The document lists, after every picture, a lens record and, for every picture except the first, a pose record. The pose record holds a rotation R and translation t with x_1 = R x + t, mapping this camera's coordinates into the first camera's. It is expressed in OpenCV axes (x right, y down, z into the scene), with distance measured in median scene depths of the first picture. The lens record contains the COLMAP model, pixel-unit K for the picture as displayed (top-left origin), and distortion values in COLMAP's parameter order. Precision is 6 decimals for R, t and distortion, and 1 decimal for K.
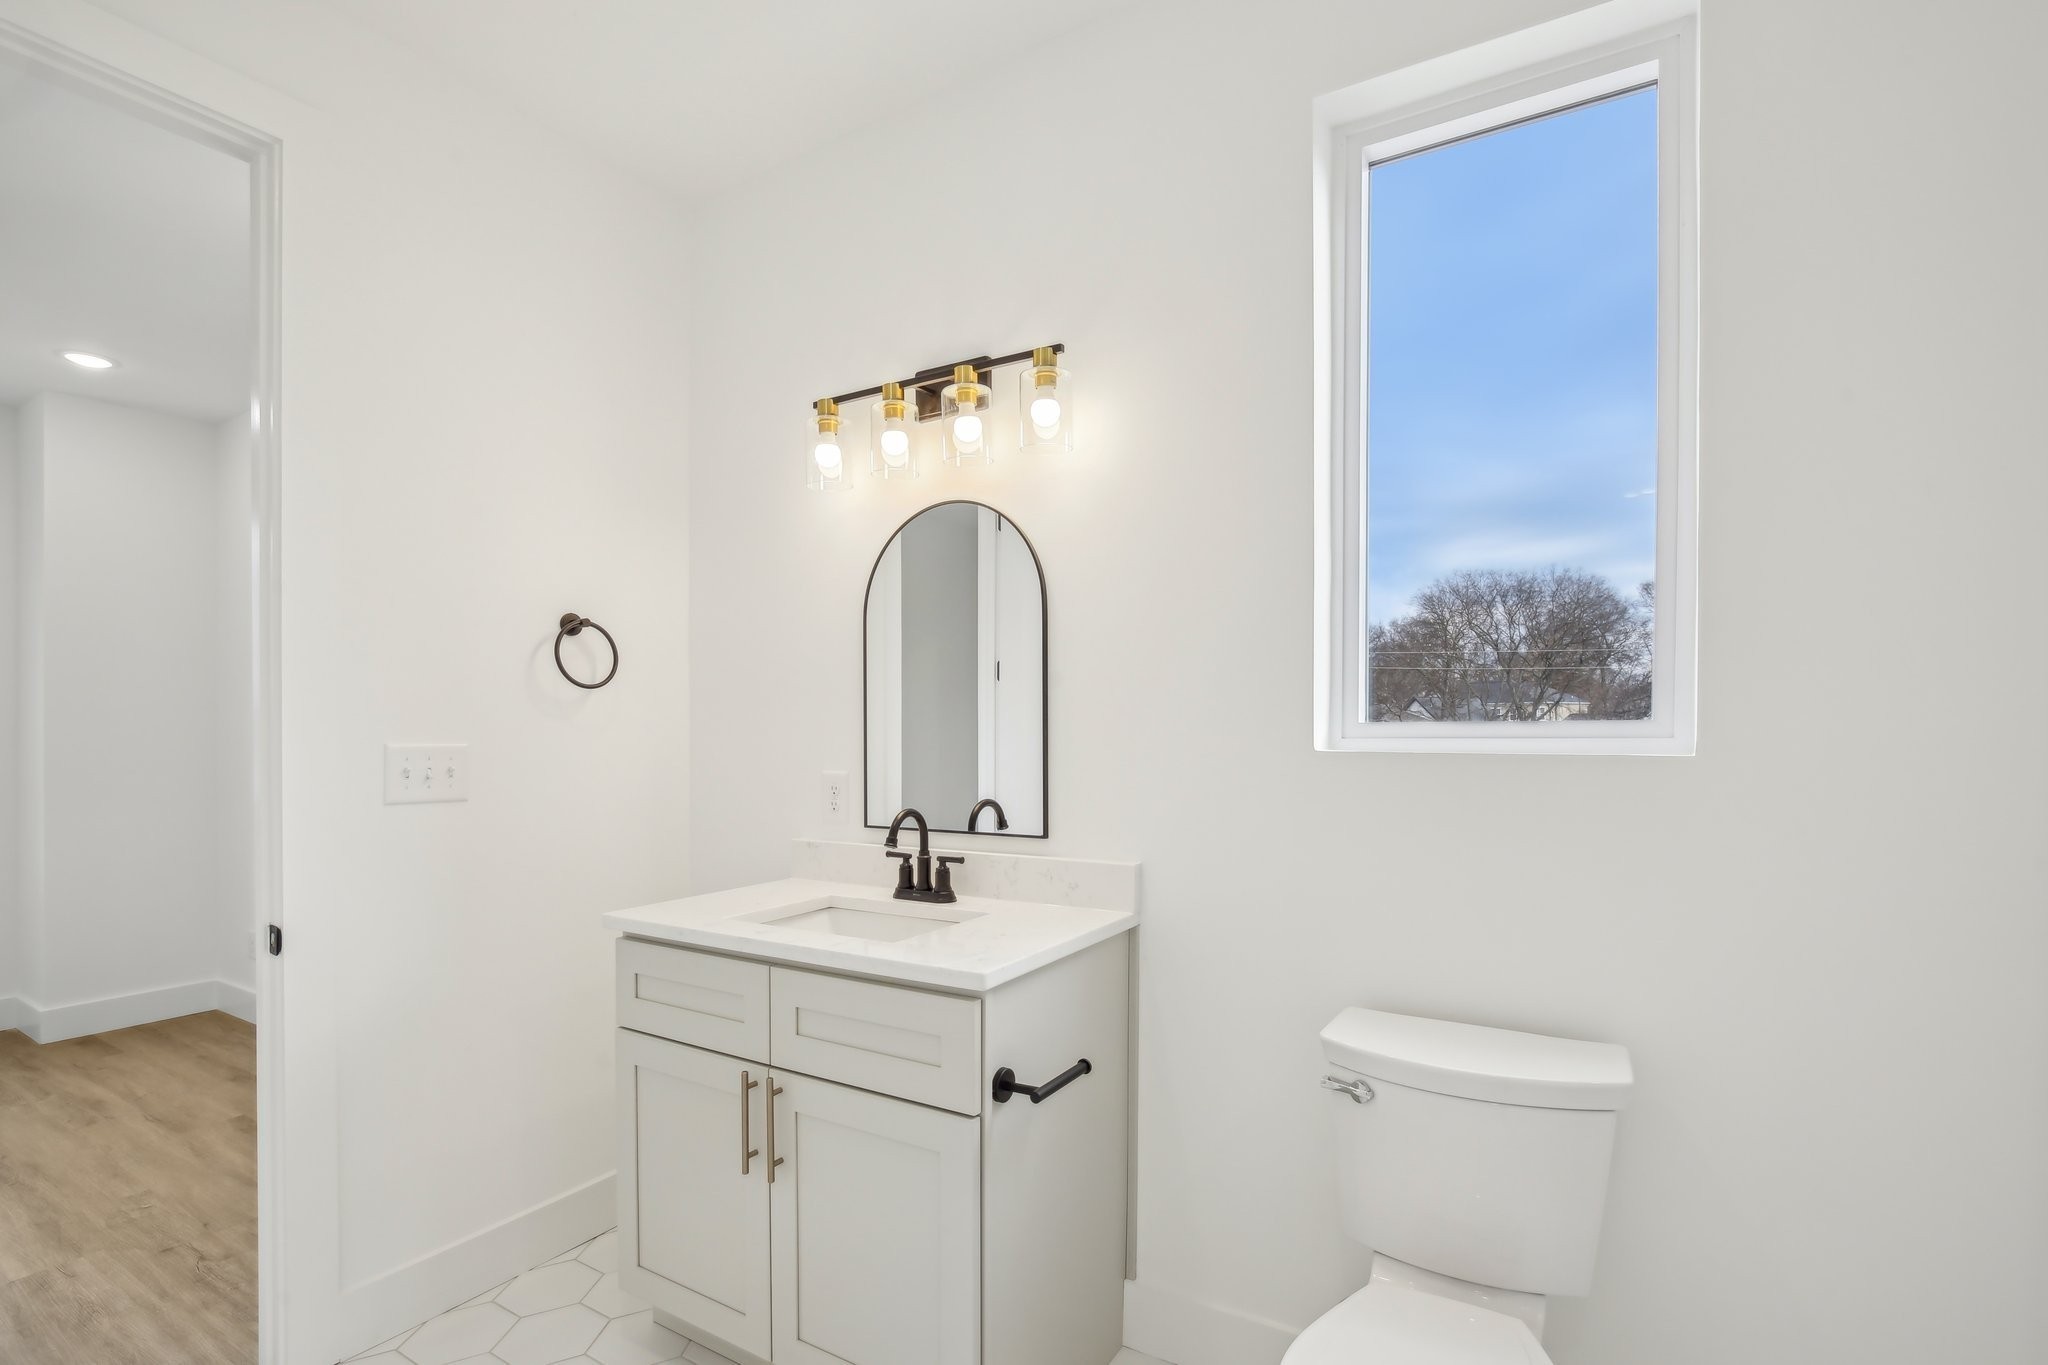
lens RADIAL K [[964.5, 0, 1014.7], [0, 964.5, 711.5], [0, 0, 1]] dist [-0.015910, 0.000515]
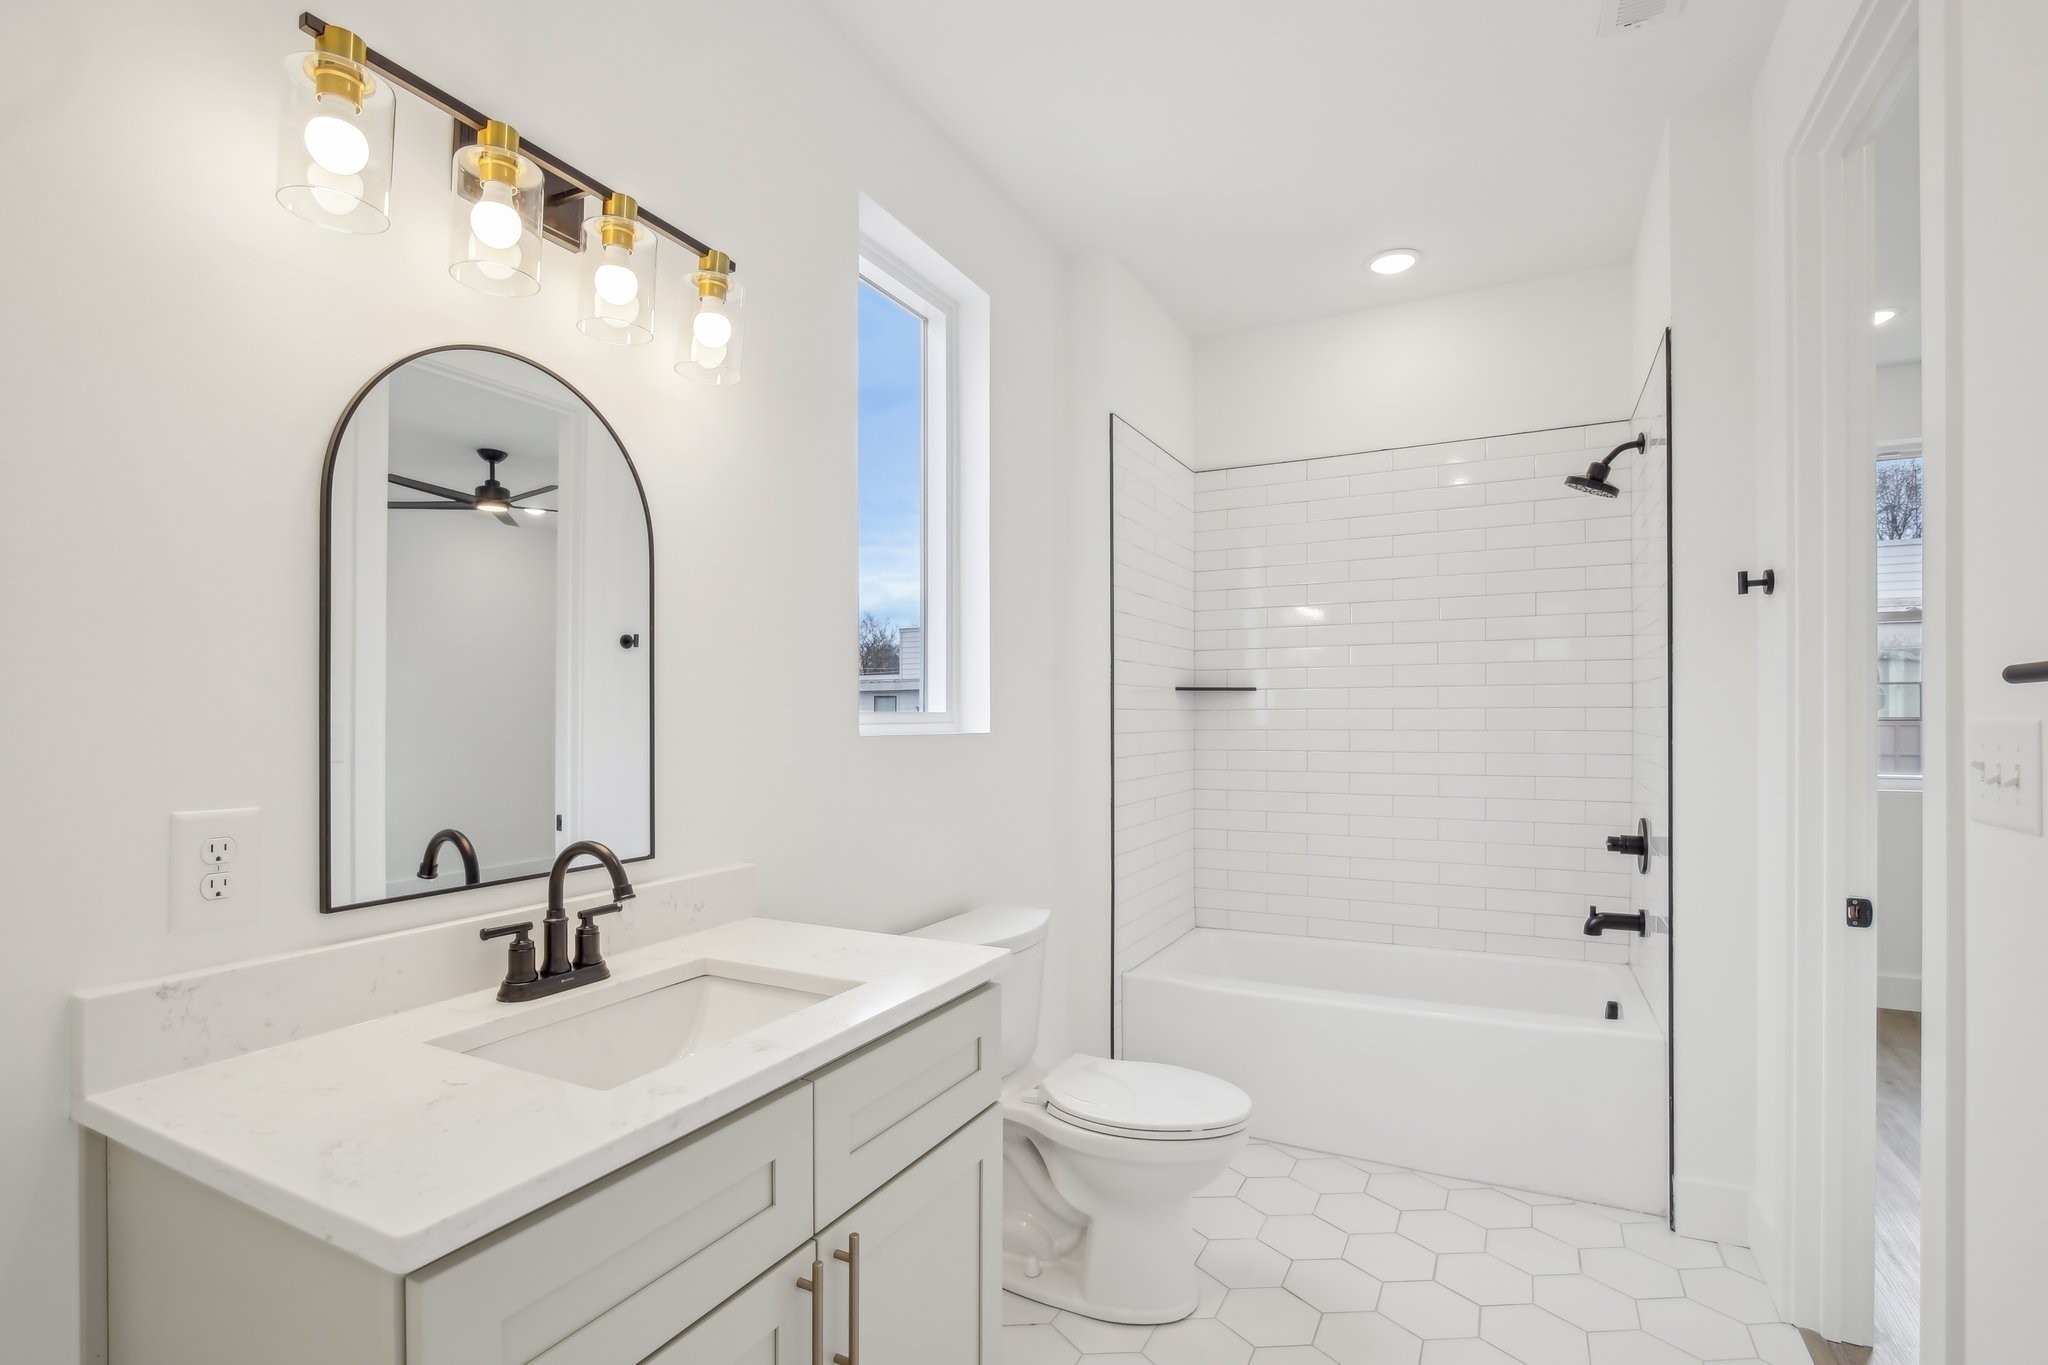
lens RADIAL K [[952.0, 0, 1032.2], [0, 952.0, 684.9], [0, 0, 1]] dist [-0.016657, 0.000166]
pose [[-0.084417, 0.043859, 0.995465, -0.744623], [-0.001443, 0.999024, -0.044138, 0.026352], [-0.996430, -0.005162, -0.084271, 0.755055]]
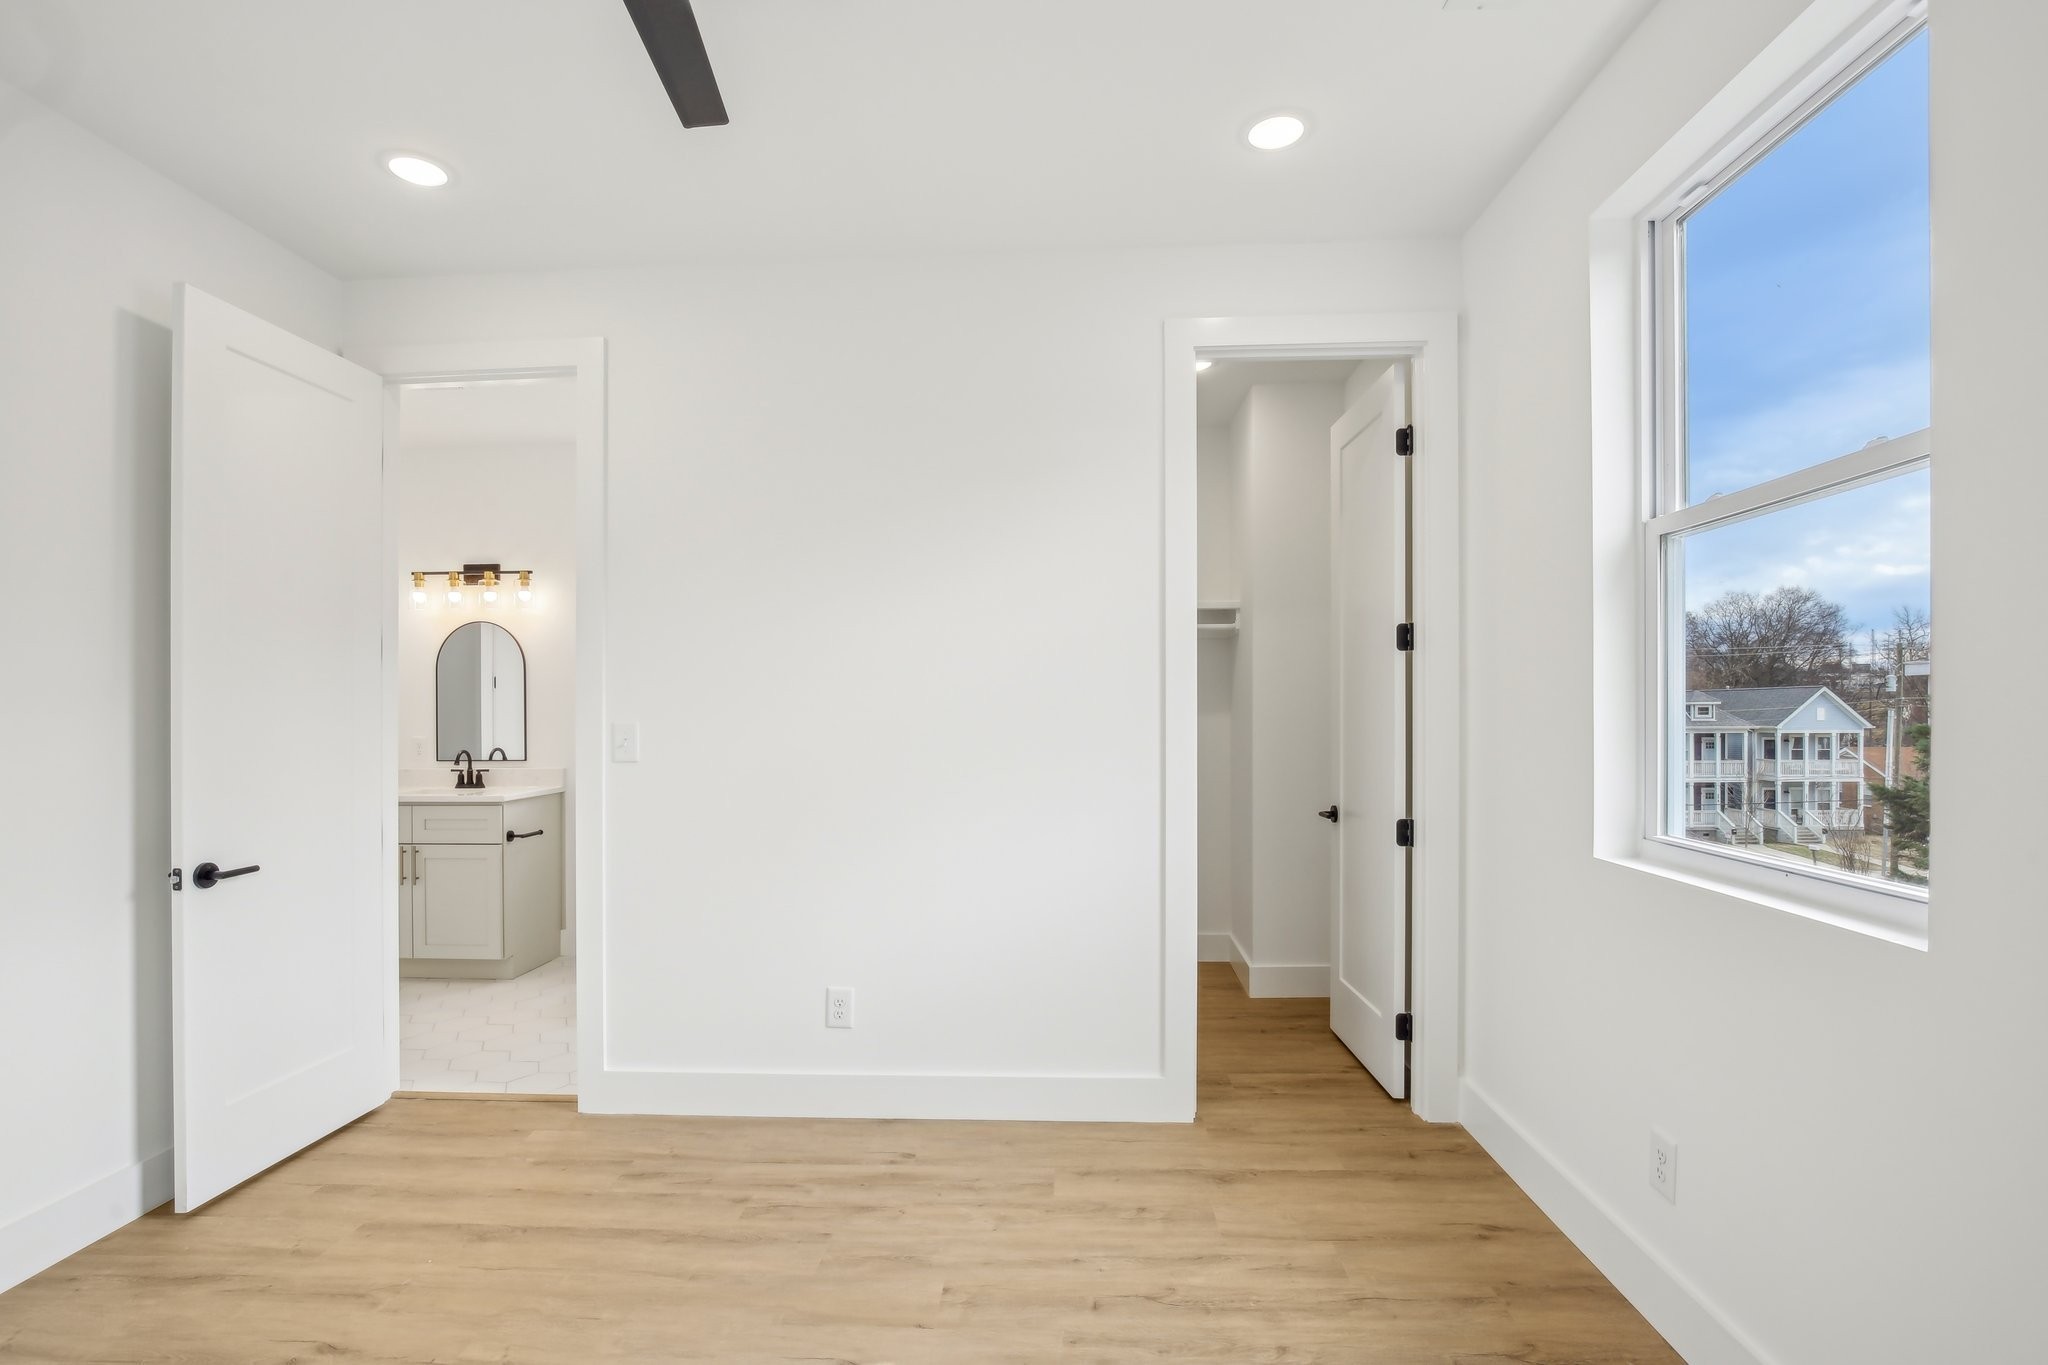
lens RADIAL K [[964.5, 0, 1014.7], [0, 964.5, 711.5], [0, 0, 1]] dist [-0.015910, 0.000515]
pose [[0.875674, -0.005323, 0.482873, -0.059113], [-0.005220, 0.999776, 0.020487, -0.055562], [-0.482874, -0.020461, 0.875451, -1.802100]]
